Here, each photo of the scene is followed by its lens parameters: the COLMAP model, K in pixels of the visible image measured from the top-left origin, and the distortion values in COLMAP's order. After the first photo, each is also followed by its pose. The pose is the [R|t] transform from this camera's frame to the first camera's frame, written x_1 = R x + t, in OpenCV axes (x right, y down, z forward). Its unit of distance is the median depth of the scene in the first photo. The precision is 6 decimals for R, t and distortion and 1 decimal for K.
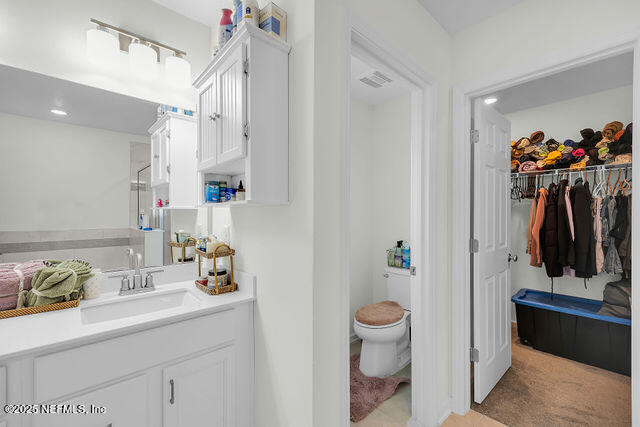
lens RADIAL K [[259.3, 0, 320.4], [0, 259.3, 215.8], [0, 0, 1]] dist [0.000483, 0.000109]
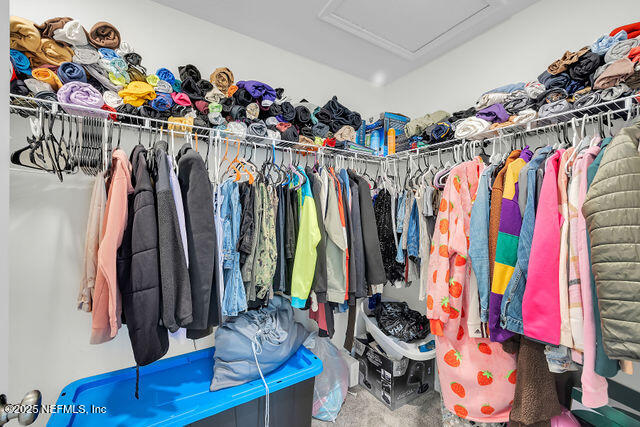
lens RADIAL K [[259.3, 0, 320.4], [0, 259.3, 215.8], [0, 0, 1]] dist [0.000483, 0.000109]
pose [[0.144686, -0.005526, 0.989462, 0.146598], [0.002176, 0.999984, 0.005267, -0.000567], [-0.989475, 0.001391, 0.144696, 0.186407]]
